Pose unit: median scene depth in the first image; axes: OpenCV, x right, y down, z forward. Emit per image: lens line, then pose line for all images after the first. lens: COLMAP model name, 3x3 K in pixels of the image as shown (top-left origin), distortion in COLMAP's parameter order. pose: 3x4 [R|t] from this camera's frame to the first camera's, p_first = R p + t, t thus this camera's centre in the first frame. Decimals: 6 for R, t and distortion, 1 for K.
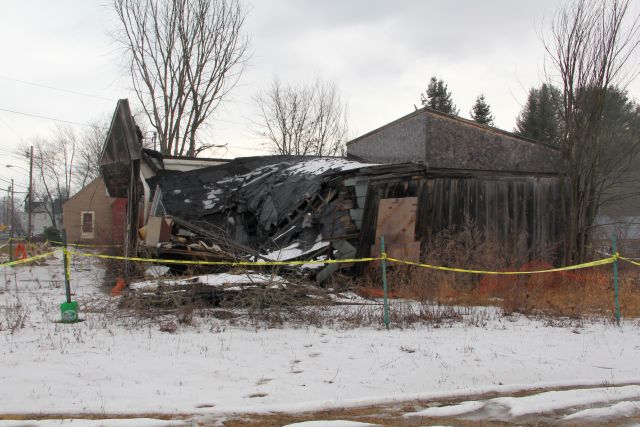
lens RADIAL K [[710.9, 0, 320.2], [0, 710.9, 212.5], [0, 0, 1]] dist [0.026377, 0.000000]
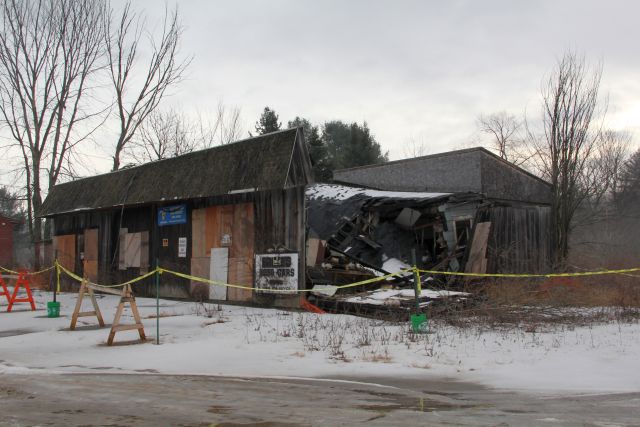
lens RADIAL K [[710.9, 0, 320.3], [0, 710.9, 211.9], [0, 0, 1]] dist [0.026377, 0.000000]
pose [[0.895175, 0.013811, 0.445502, -0.372684], [0.000373, 0.999496, -0.031735, -0.000160], [-0.445715, 0.028575, 0.894719, 0.027285]]
